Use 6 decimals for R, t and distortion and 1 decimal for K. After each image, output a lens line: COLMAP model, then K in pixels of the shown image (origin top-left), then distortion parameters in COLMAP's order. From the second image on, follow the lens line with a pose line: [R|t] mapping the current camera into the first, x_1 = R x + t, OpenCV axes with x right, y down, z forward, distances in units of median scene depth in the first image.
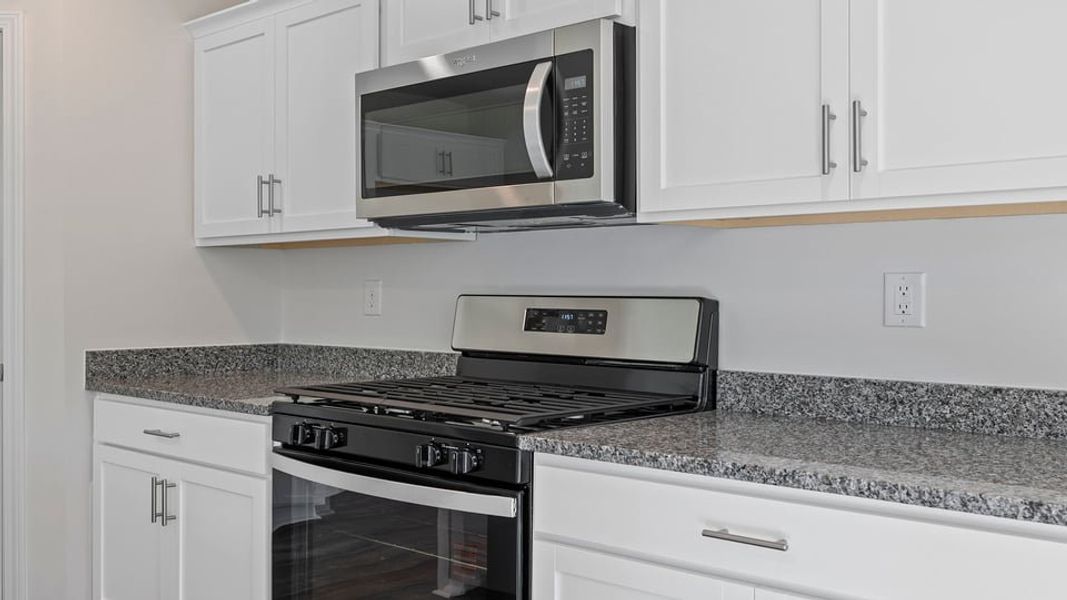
lens RADIAL K [[1063.9, 0, 530.7], [0, 1063.9, 292.7], [0, 0, 1]] dist [-0.005530, 0.000000]
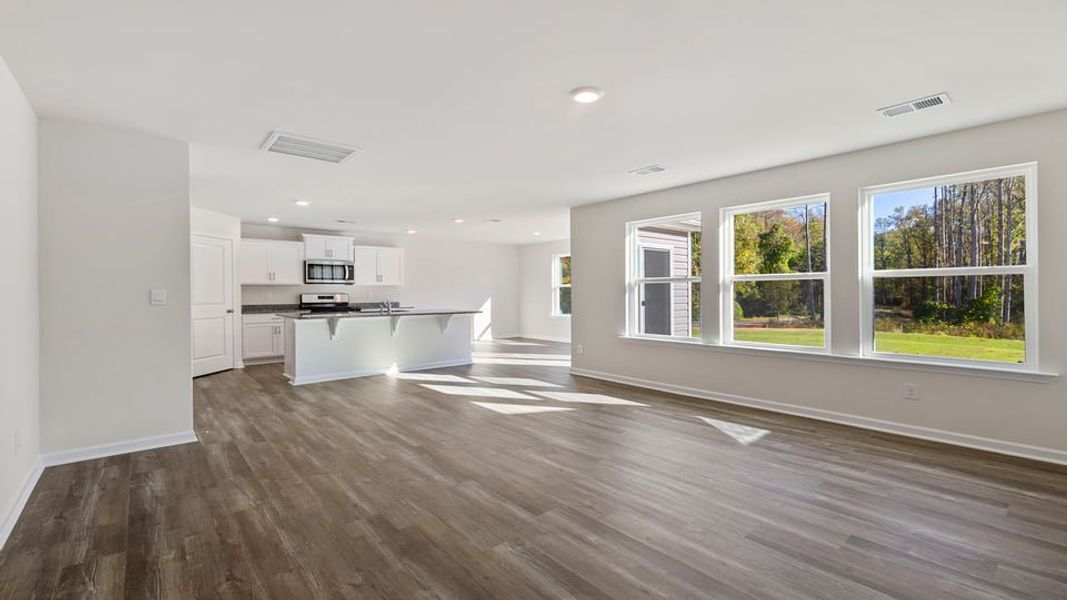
lens RADIAL K [[457.7, 0, 530.3], [0, 457.7, 295.5], [0, 0, 1]] dist [-0.000472, 0.000654]
pose [[0.111900, -0.008199, 0.993686, -3.204554], [0.008223, 0.999939, 0.007325, 0.002726], [-0.993685, 0.007351, 0.111960, -0.782393]]
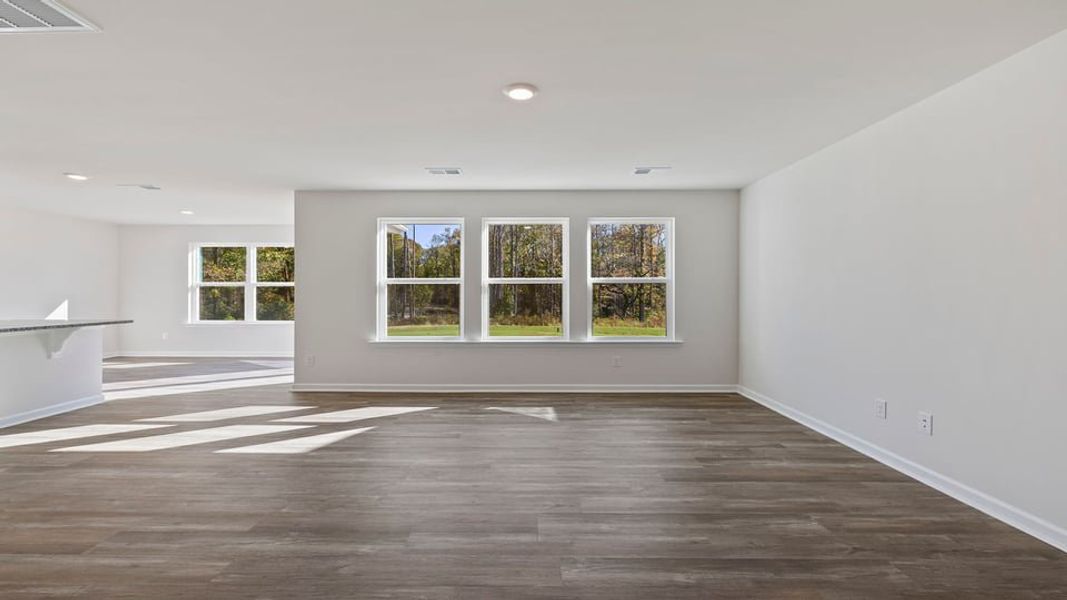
lens RADIAL K [[448.0, 0, 527.7], [0, 448.0, 304.8], [0, 0, 1]] dist [-0.001610, 0.000100]
pose [[-0.681084, -0.022462, 0.731860, -2.880457], [-0.001372, 0.999567, 0.029401, -0.002276], [-0.732204, 0.019021, -0.680820, -0.093214]]
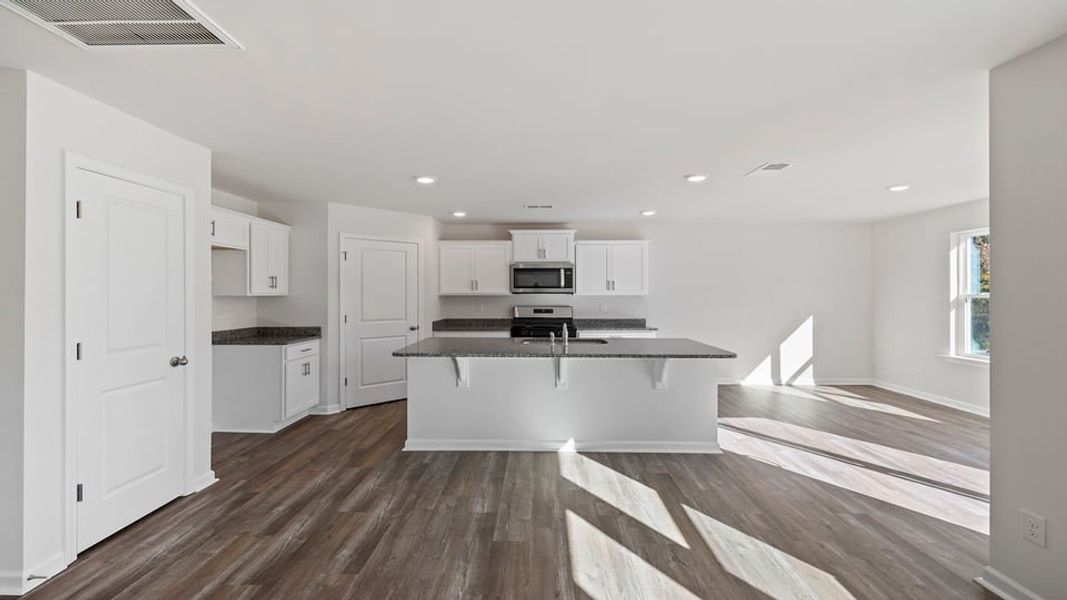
lens RADIAL K [[457.7, 0, 529.9], [0, 457.7, 296.7], [0, 0, 1]] dist [-0.000472, 0.000654]
pose [[0.744166, -0.005191, 0.667974, -1.779814], [0.002468, 0.999984, 0.005022, -0.066545], [-0.667990, -0.002089, 0.744168, -0.782483]]
